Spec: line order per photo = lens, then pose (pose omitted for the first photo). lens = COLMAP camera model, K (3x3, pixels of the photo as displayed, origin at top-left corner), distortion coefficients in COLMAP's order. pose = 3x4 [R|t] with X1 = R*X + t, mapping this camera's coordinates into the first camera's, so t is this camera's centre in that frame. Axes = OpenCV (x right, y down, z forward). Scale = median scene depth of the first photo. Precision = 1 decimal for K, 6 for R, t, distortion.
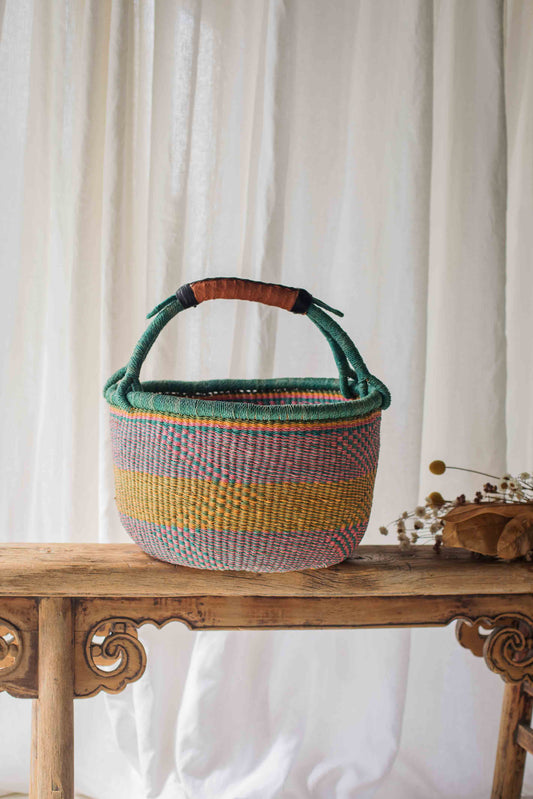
lens RADIAL K [[1319.5, 0, 266.5], [0, 1319.5, 399.5], [0, 0, 1]] dist [-0.117152, 0.019328]
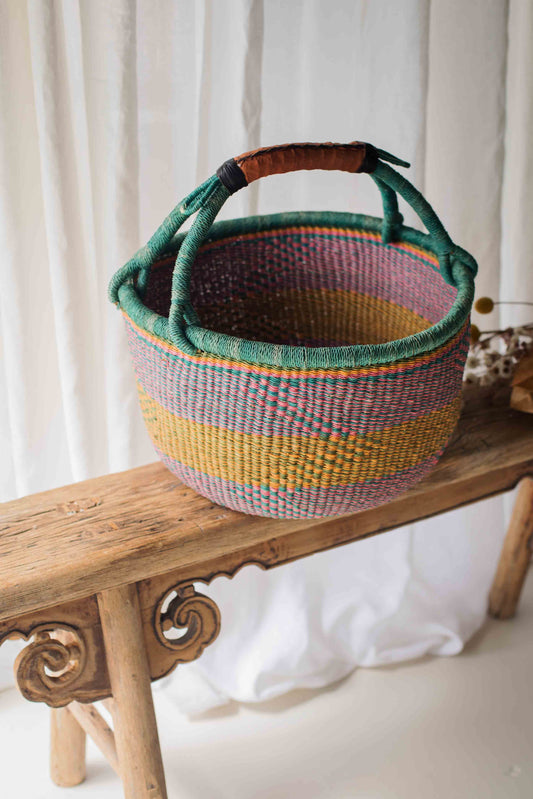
lens RADIAL K [[1319.5, 0, 266.5], [0, 1319.5, 399.5], [0, 0, 1]] dist [-0.117152, 0.019328]
pose [[0.946904, -0.169212, 0.273386, -0.282370], [0.047054, 0.914080, 0.402794, -0.277716], [-0.318054, -0.368543, 0.873509, 0.320428]]
